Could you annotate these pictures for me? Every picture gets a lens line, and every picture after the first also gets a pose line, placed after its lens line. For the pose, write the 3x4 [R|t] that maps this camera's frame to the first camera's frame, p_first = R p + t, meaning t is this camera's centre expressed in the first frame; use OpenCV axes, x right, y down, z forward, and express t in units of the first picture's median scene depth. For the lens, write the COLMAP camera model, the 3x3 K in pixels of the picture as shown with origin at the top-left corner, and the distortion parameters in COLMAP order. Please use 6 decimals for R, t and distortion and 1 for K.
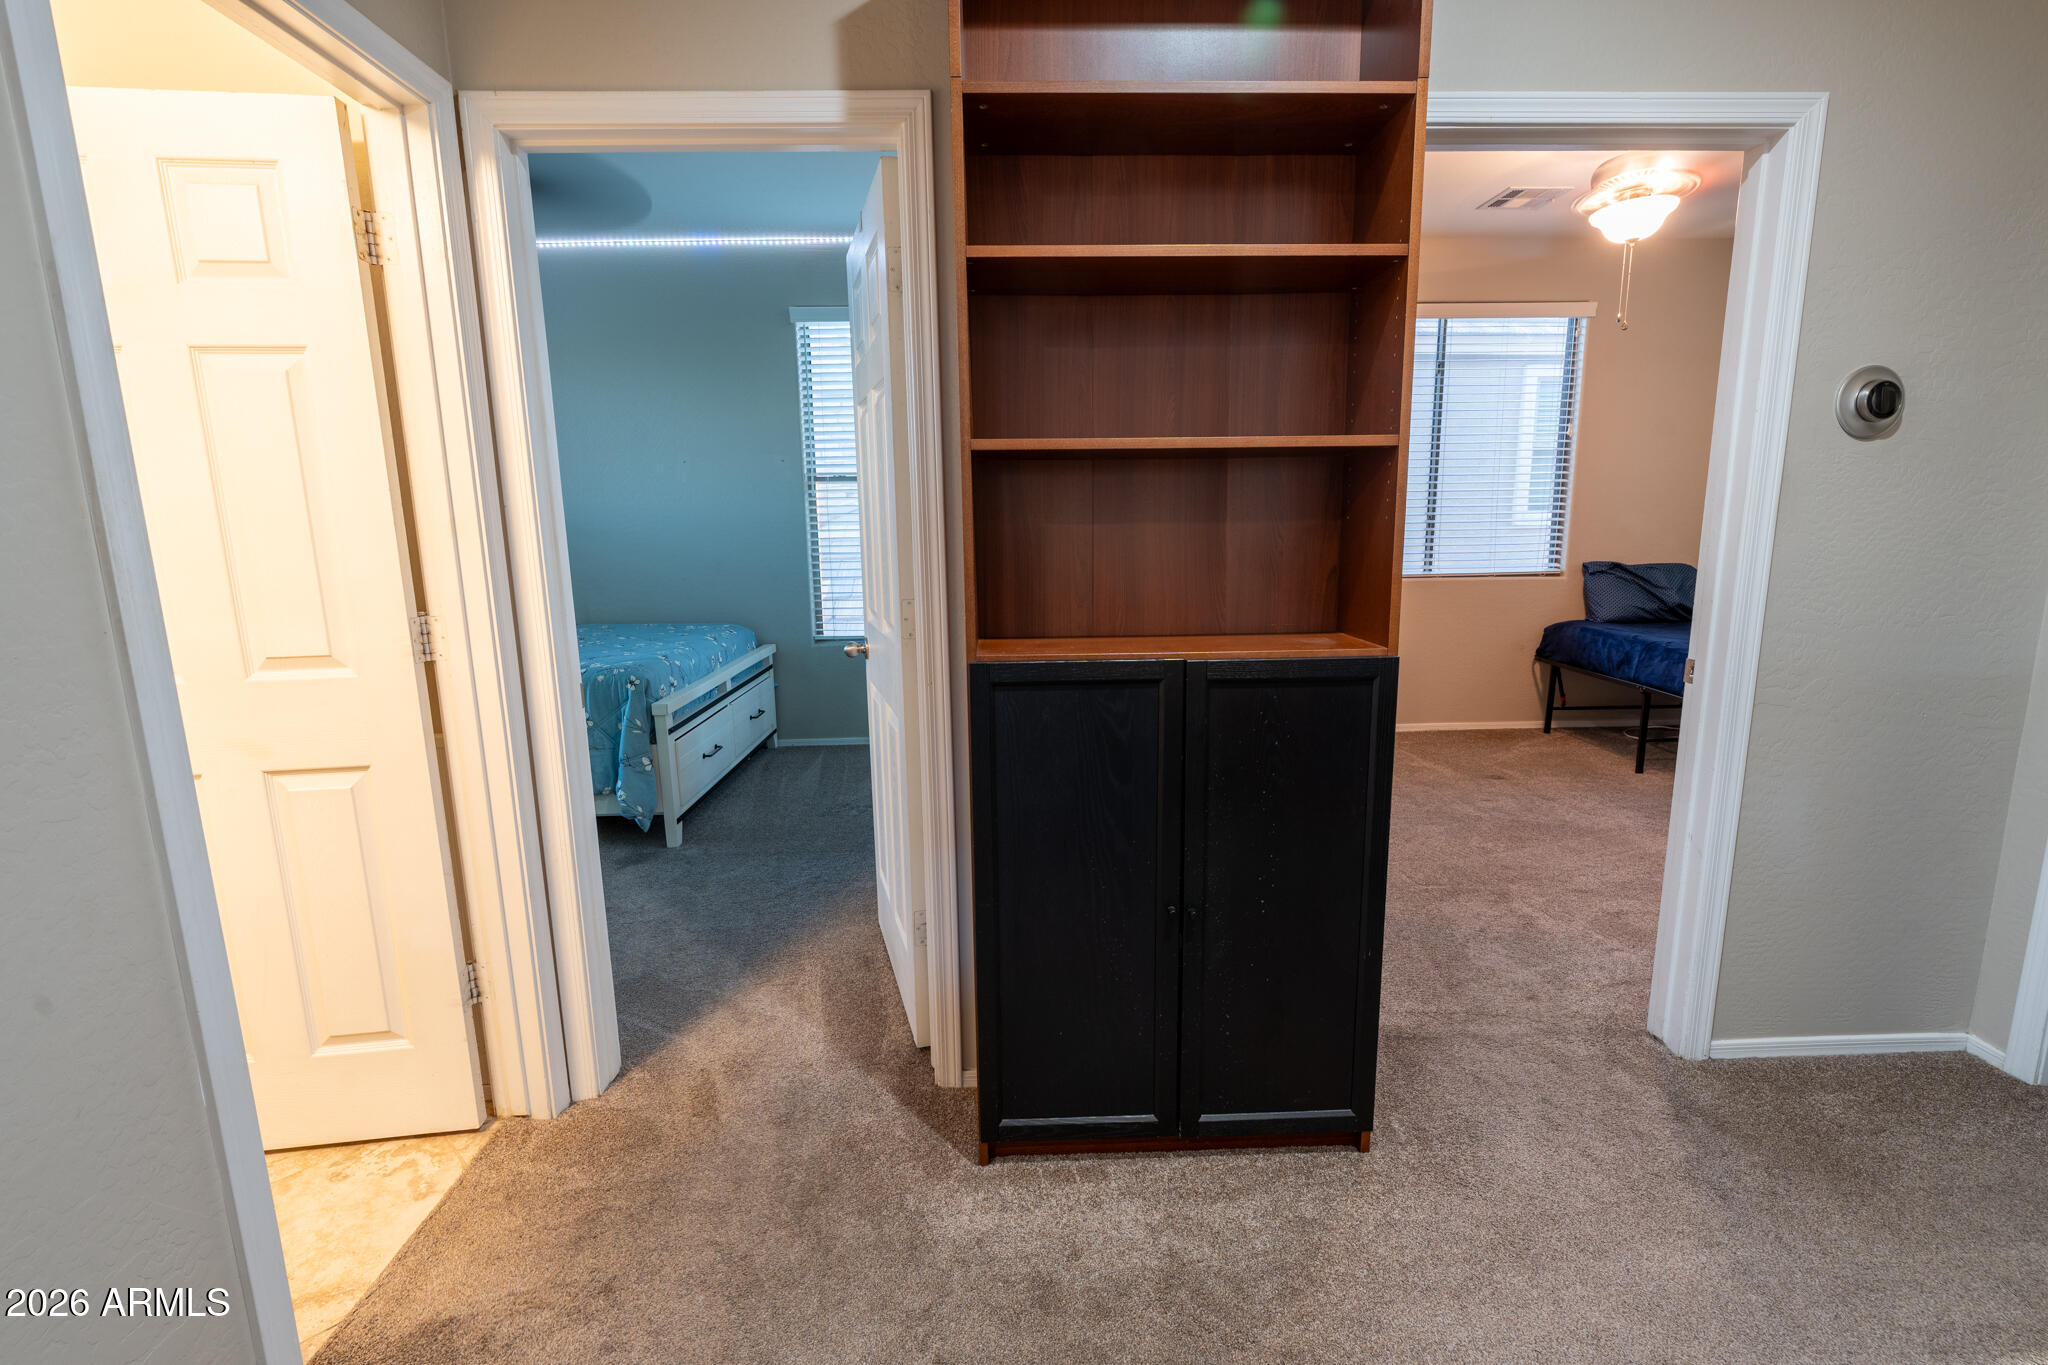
lens RADIAL K [[913.2, 0, 1034.8], [0, 913.2, 678.9], [0, 0, 1]] dist [-0.000652, 0.000631]
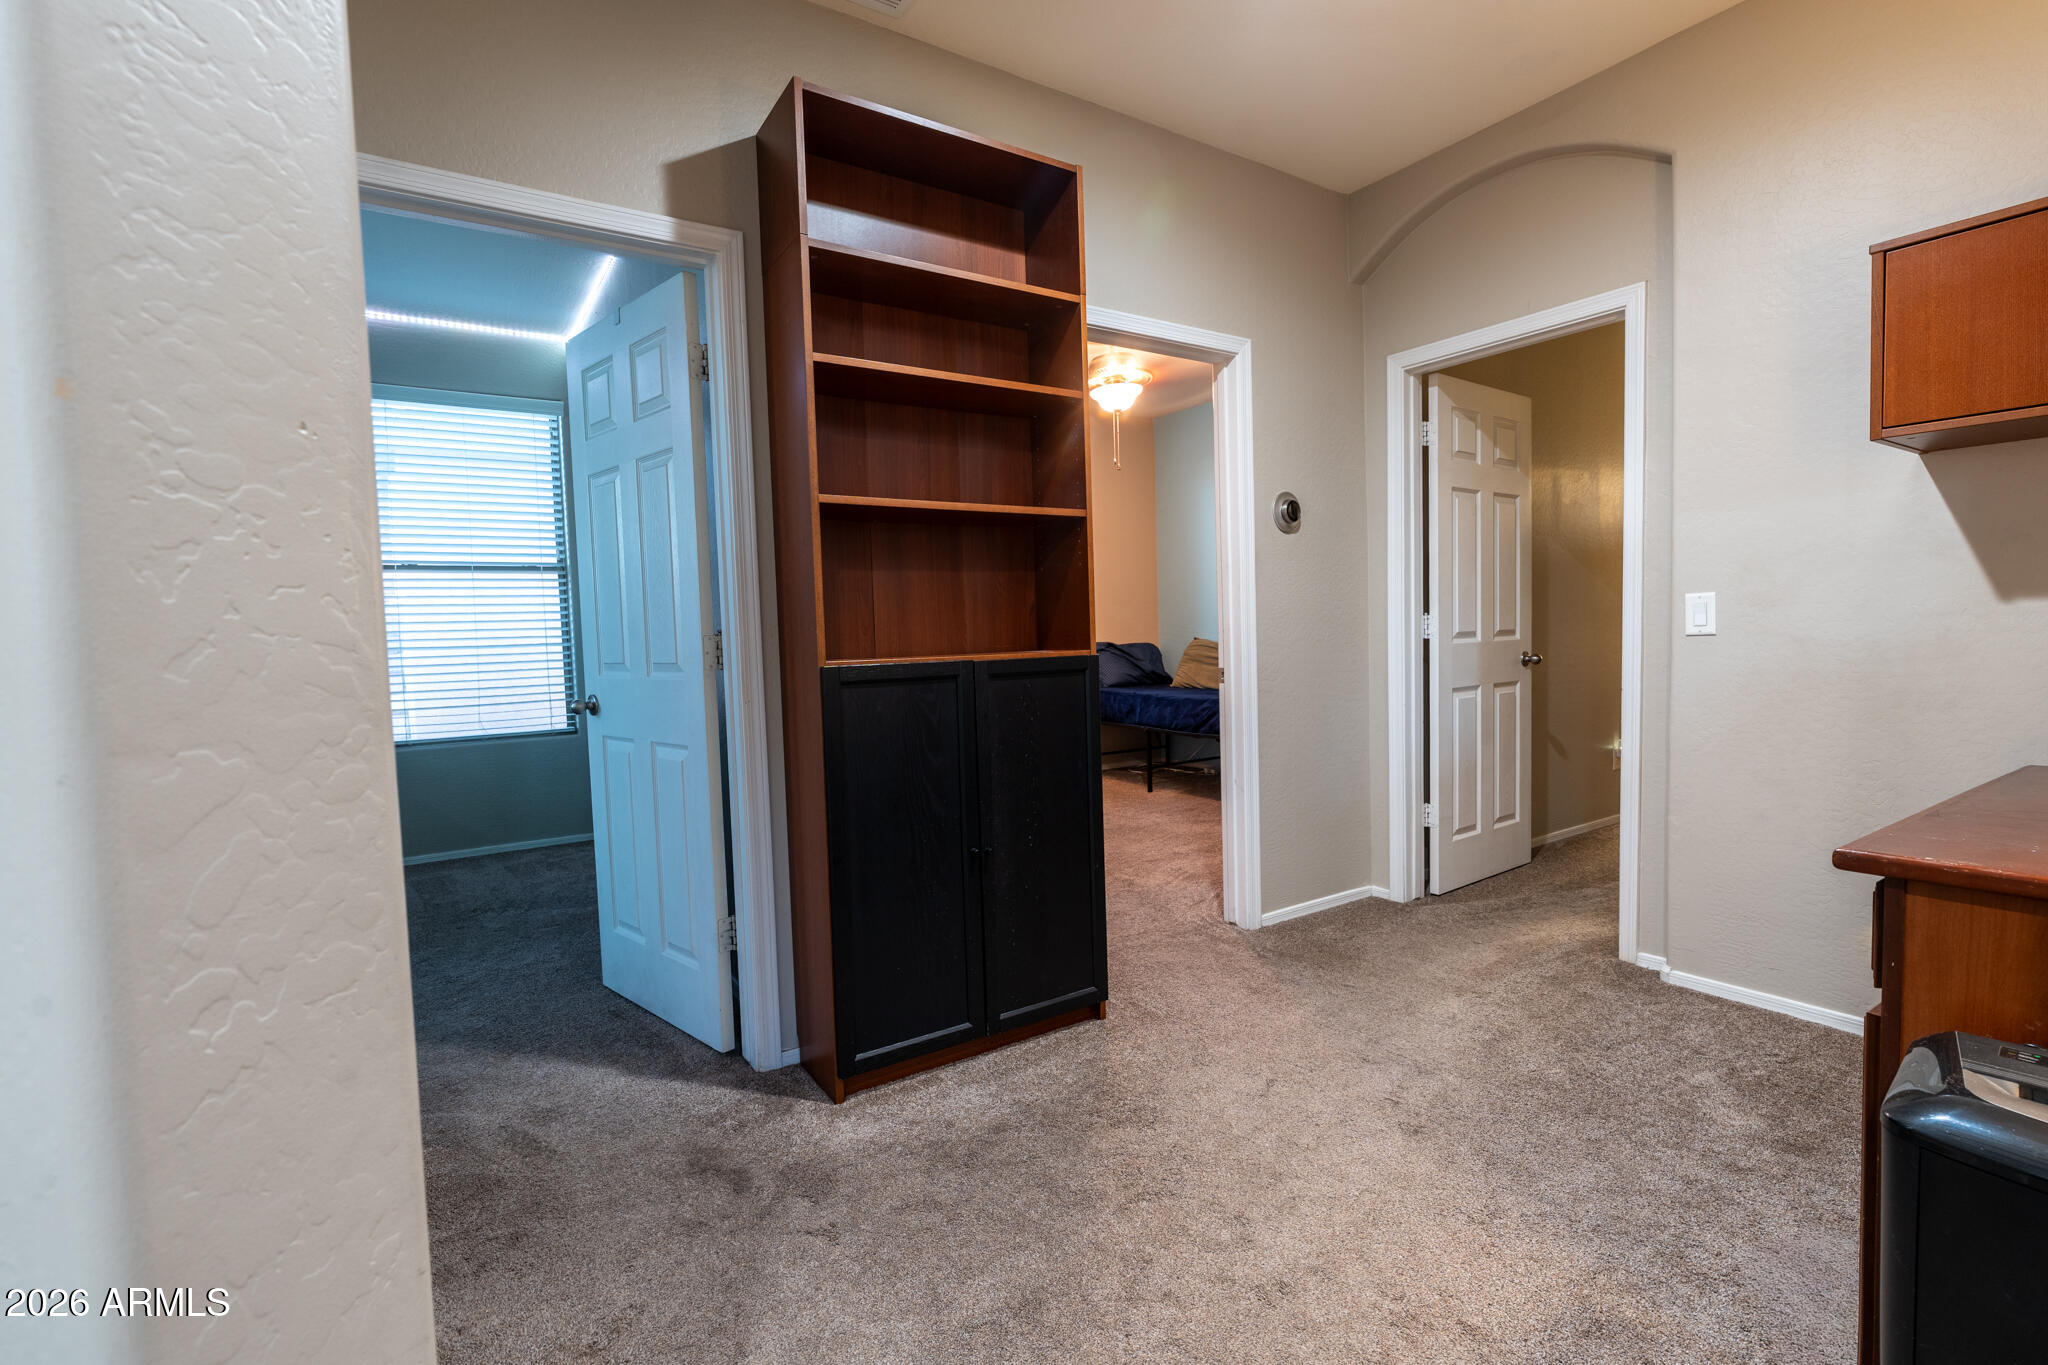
lens RADIAL K [[911.0, 0, 1028.5], [0, 911.0, 682.6], [0, 0, 1]] dist [-0.006597, 0.000533]
pose [[0.857557, -0.041366, 0.512723, -0.193607], [0.107620, 0.989130, -0.100198, 0.065395], [-0.503005, 0.141105, 0.852687, -0.085964]]
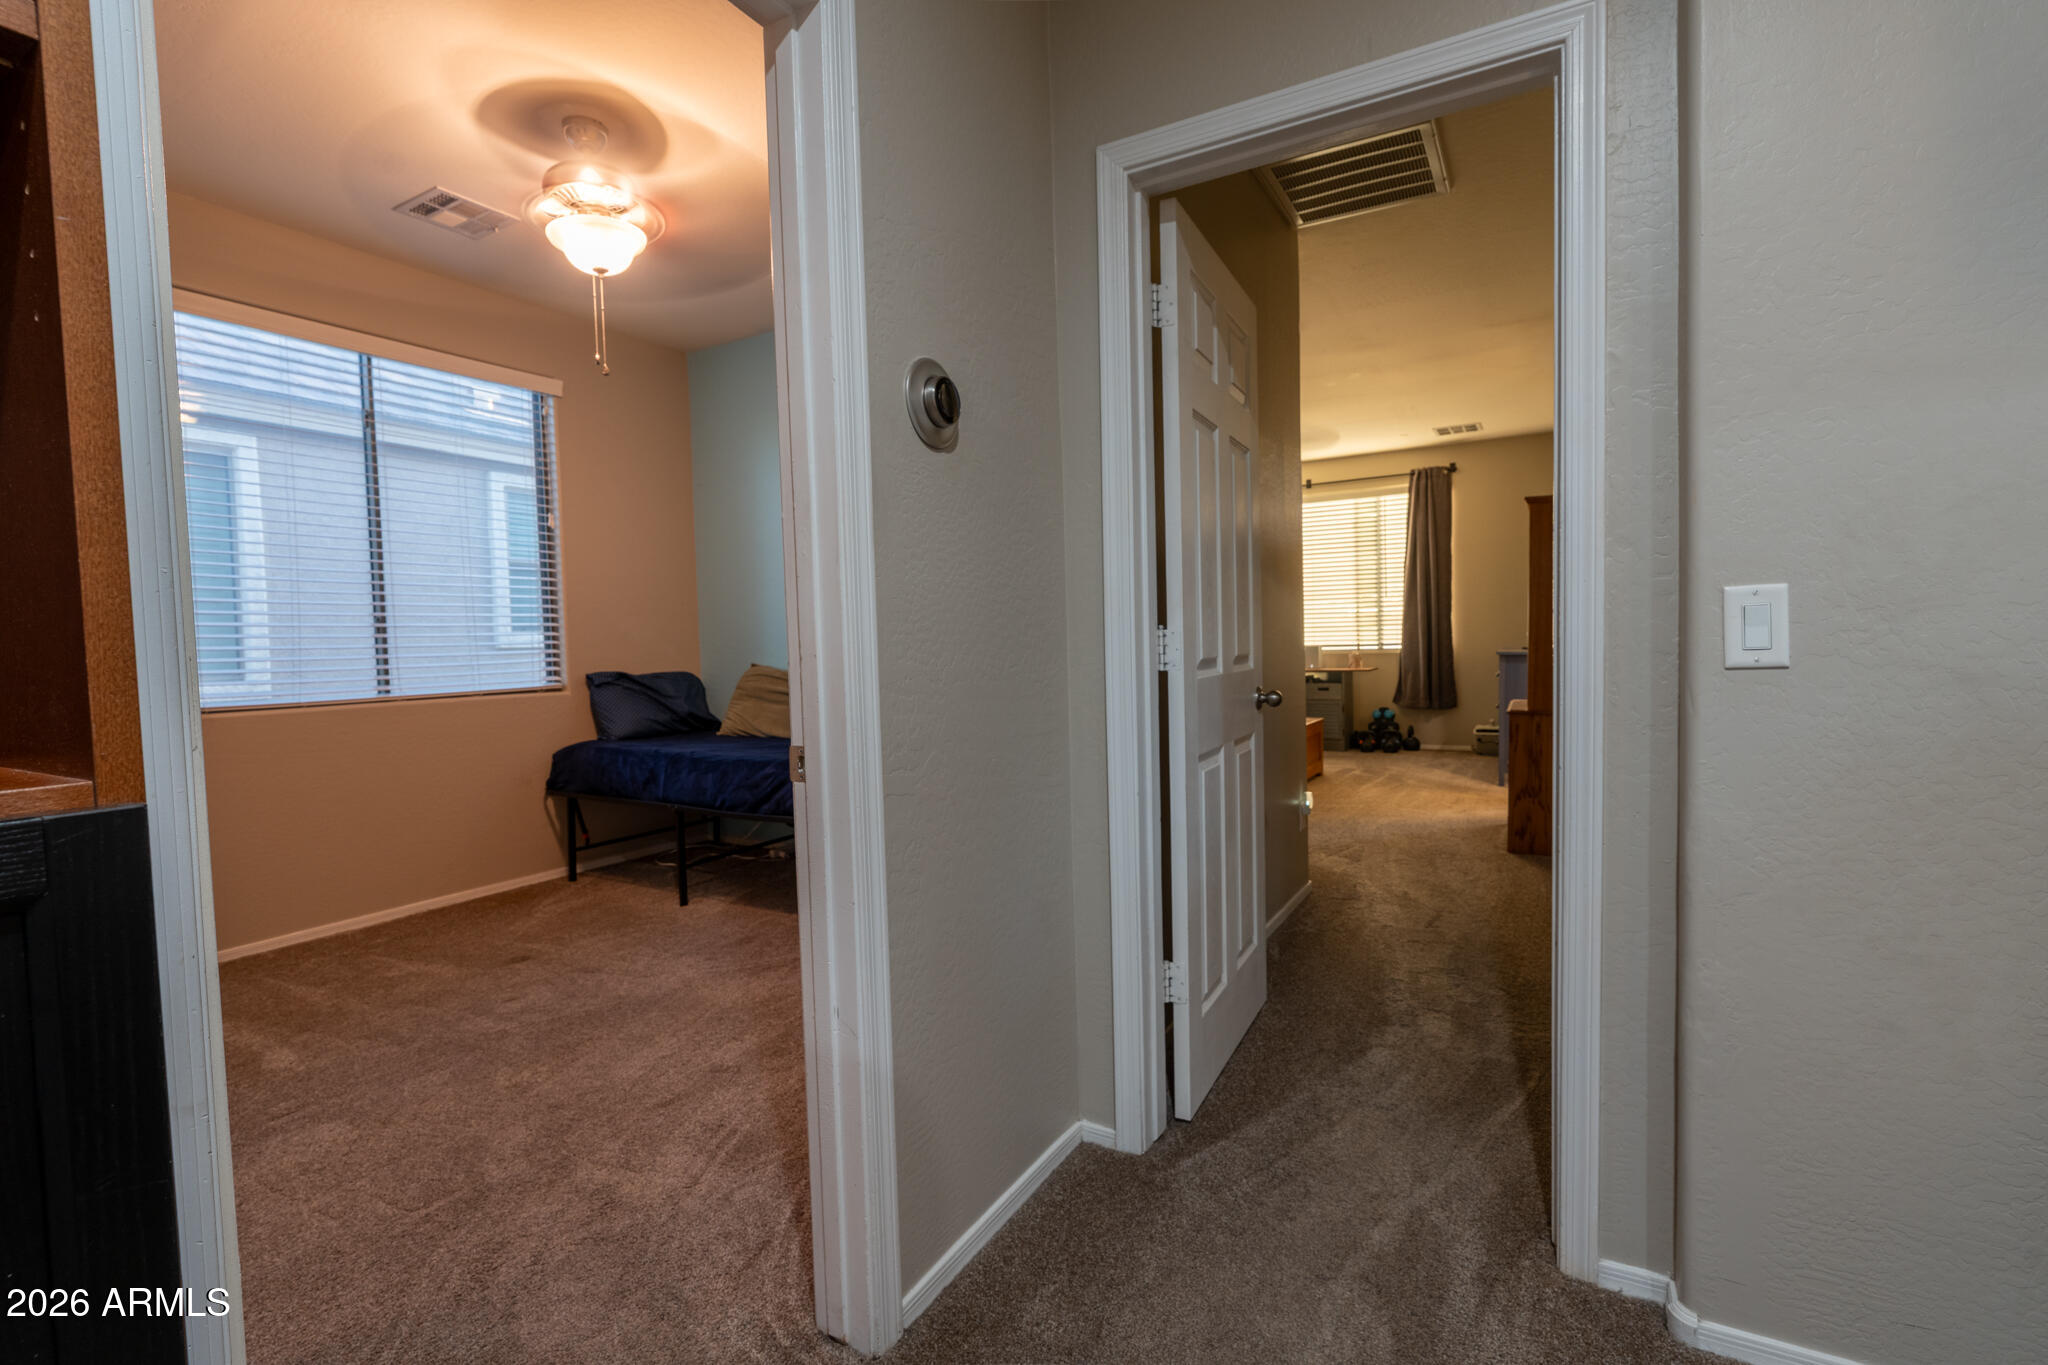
lens RADIAL K [[911.0, 0, 1028.5], [0, 911.0, 682.6], [0, 0, 1]] dist [-0.006597, 0.000533]
pose [[0.534756, -0.039455, 0.844085, 0.130537], [0.165861, 0.984379, -0.059065, 0.000269], [-0.828569, 0.171586, 0.532947, 0.261192]]
